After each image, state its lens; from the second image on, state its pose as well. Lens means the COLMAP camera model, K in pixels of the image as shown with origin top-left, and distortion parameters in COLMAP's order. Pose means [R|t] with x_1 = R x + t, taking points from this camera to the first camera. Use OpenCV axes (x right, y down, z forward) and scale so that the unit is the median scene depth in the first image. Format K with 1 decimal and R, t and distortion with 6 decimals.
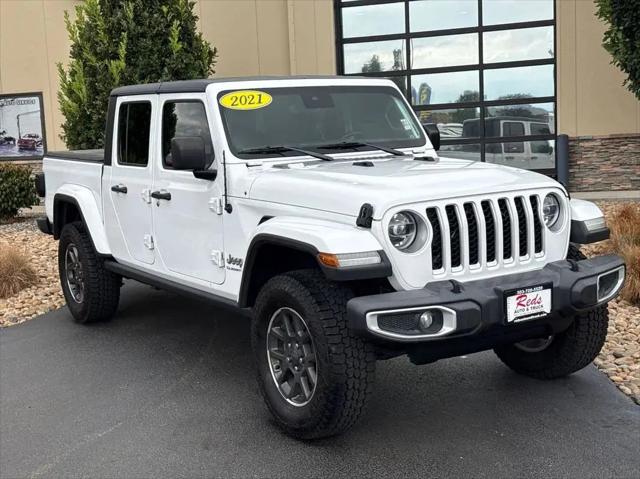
lens RADIAL K [[877.2, 0, 314.6], [0, 877.2, 239.3], [0, 0, 1]] dist [0.136506, -0.127245]
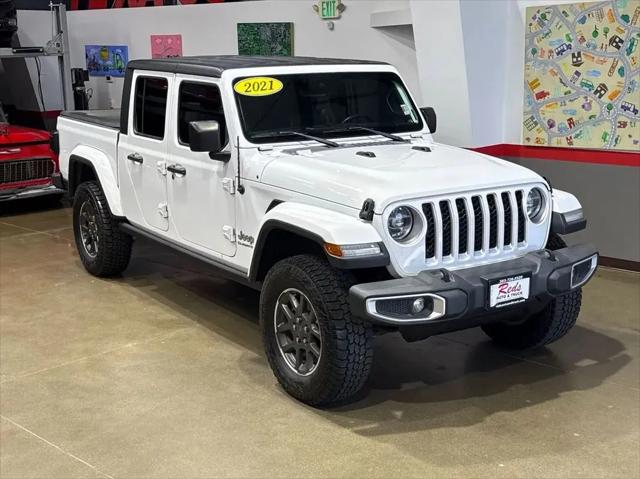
lens RADIAL K [[870.5, 0, 322.2], [0, 870.5, 234.2], [0, 0, 1]] dist [0.179411, -0.335319]
pose [[0.999408, 0.028203, 0.019700, -0.018369], [-0.029538, 0.997027, 0.071170, -0.064010], [-0.017634, -0.071709, 0.997270, -0.093759]]
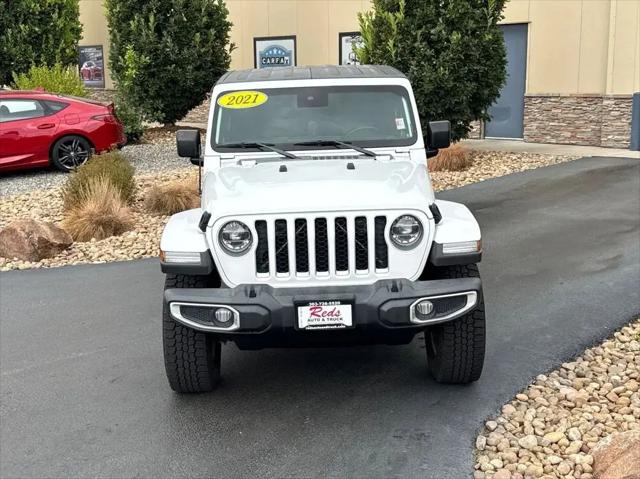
lens RADIAL K [[870.5, 0, 322.2], [0, 870.5, 234.2], [0, 0, 1]] dist [0.179411, -0.335319]
pose [[0.862244, 0.126528, -0.490434, 0.690131], [-0.078242, 0.989946, 0.117838, -0.143168], [0.500413, -0.063232, 0.863475, 0.039423]]
